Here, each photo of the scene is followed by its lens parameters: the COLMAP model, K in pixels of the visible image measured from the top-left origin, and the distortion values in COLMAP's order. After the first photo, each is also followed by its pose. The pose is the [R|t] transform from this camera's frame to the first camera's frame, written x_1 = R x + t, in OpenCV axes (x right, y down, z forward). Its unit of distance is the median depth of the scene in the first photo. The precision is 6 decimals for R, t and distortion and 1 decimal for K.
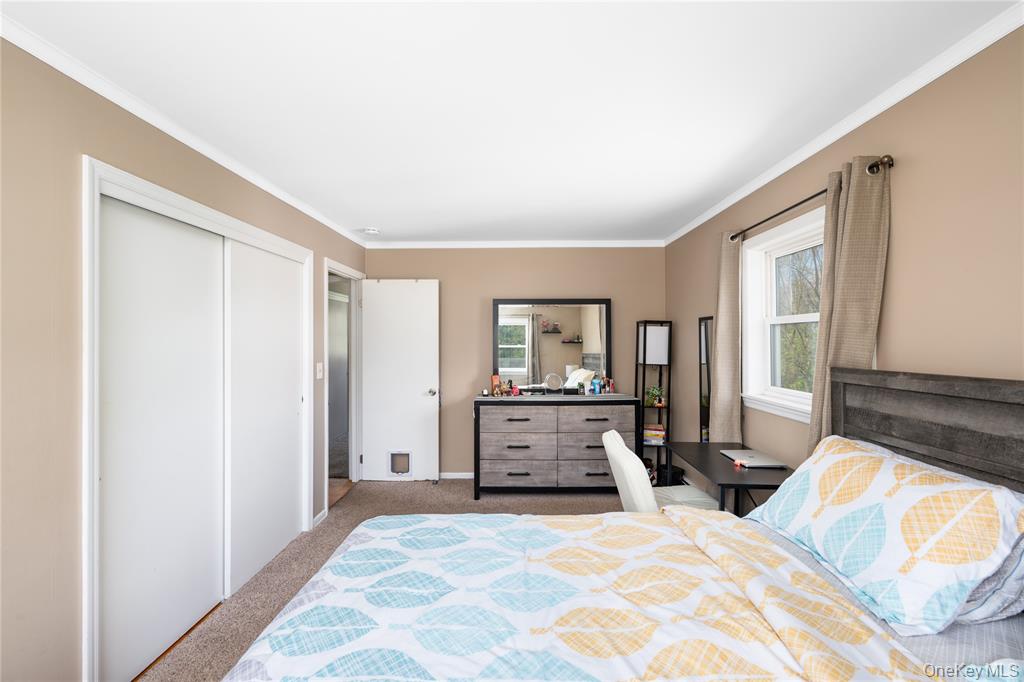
lens RADIAL K [[402.8, 0, 515.3], [0, 402.8, 344.4], [0, 0, 1]] dist [0.000571, 0.000108]
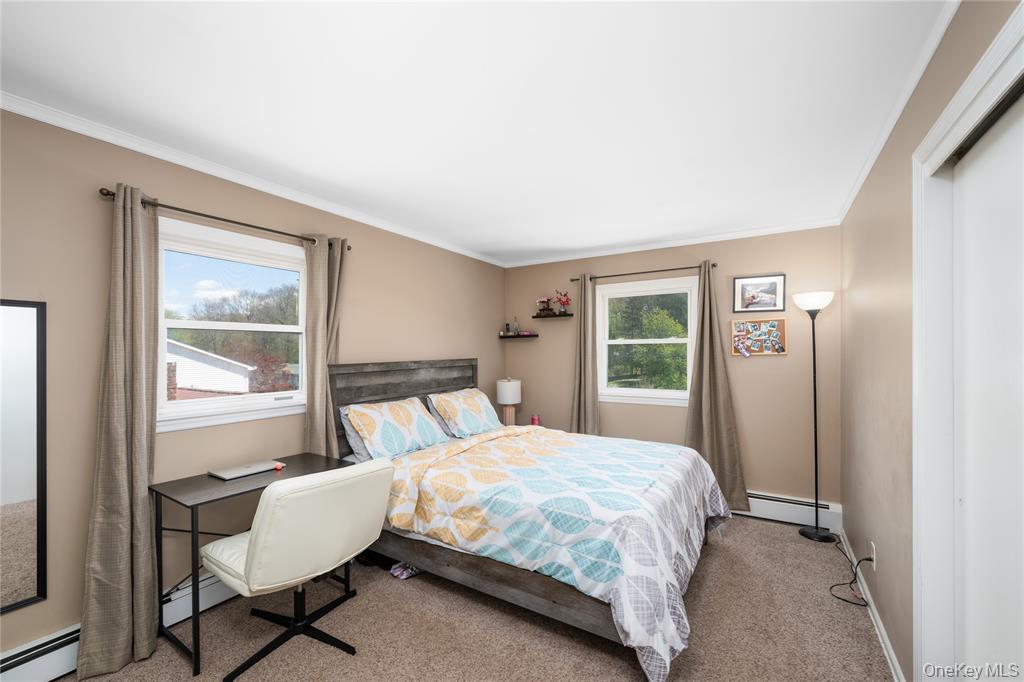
lens RADIAL K [[402.8, 0, 515.3], [0, 402.8, 344.4], [0, 0, 1]] dist [0.000571, 0.000108]
pose [[-0.853217, 0.009052, 0.521478, -0.687454], [0.004579, 0.999941, -0.009866, -0.001502], [-0.521536, -0.006030, -0.853208, 2.234493]]
